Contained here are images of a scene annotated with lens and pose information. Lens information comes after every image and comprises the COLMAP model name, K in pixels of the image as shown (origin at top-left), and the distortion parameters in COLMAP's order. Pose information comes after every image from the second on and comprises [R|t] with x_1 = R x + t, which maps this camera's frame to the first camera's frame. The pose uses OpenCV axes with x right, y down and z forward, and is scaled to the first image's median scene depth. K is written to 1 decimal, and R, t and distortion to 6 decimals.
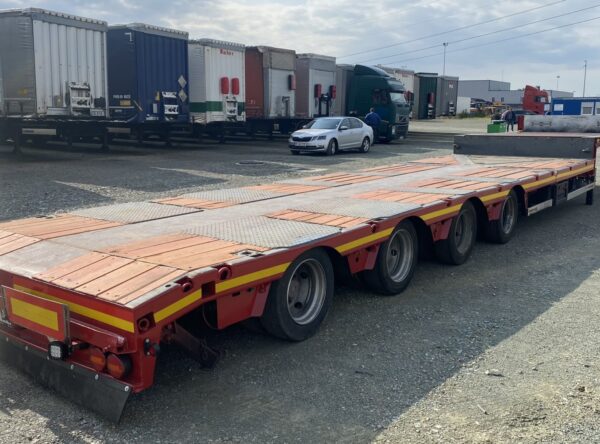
lens RADIAL K [[613.4, 0, 300.0], [0, 613.4, 222.0], [0, 0, 1]] dist [-0.006313, -0.023707]
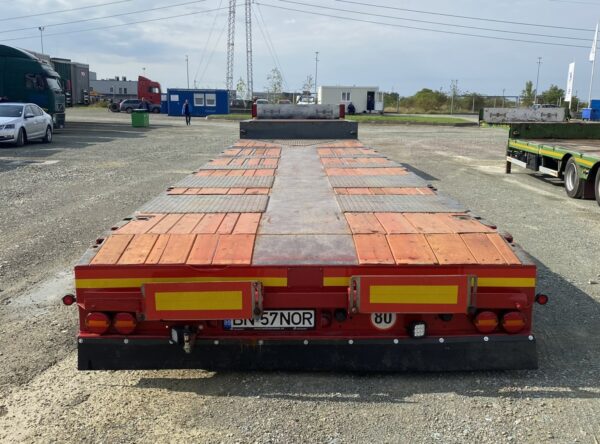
lens RADIAL K [[613.4, 0, 300.0], [0, 613.4, 222.0], [0, 0, 1]] dist [-0.006313, -0.023707]
pose [[0.767793, -0.104473, 0.632123, -0.198100], [0.094929, 0.994276, 0.049023, -0.005025], [-0.633627, 0.022367, 0.773316, 0.060482]]
